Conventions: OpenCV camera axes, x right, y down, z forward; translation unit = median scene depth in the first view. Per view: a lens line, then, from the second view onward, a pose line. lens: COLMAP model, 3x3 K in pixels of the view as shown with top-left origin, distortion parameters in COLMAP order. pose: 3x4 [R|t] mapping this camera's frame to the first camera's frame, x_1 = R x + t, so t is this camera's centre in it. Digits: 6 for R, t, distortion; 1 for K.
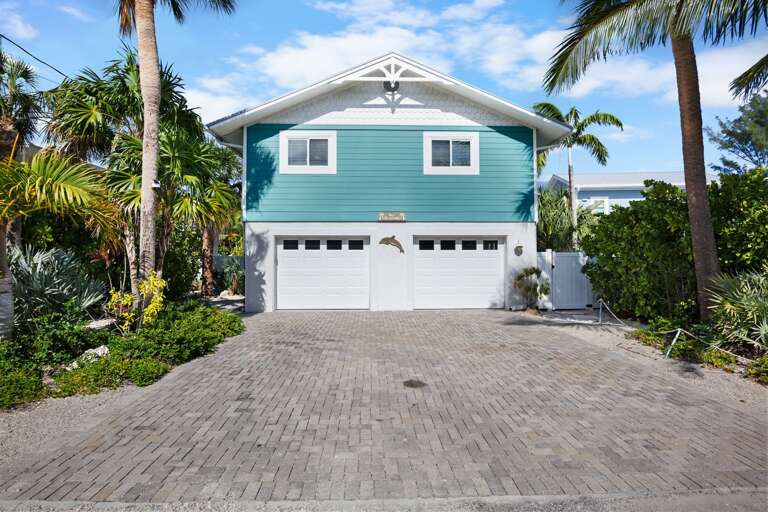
lens RADIAL K [[381.6, 0, 383.3], [0, 381.6, 255.7], [0, 0, 1]] dist [-0.018995, -0.000860]
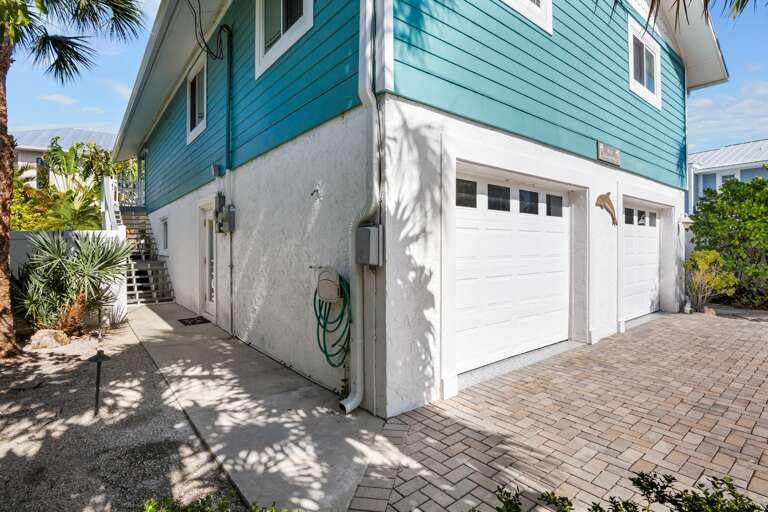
lens RADIAL K [[381.6, 0, 382.8], [0, 381.6, 252.6], [0, 0, 1]] dist [-0.018995, -0.000860]
pose [[0.806301, -0.003478, 0.591495, -0.527533], [-0.015080, 0.999537, 0.026434, 0.021545], [-0.591313, -0.030233, 0.805875, 0.755788]]
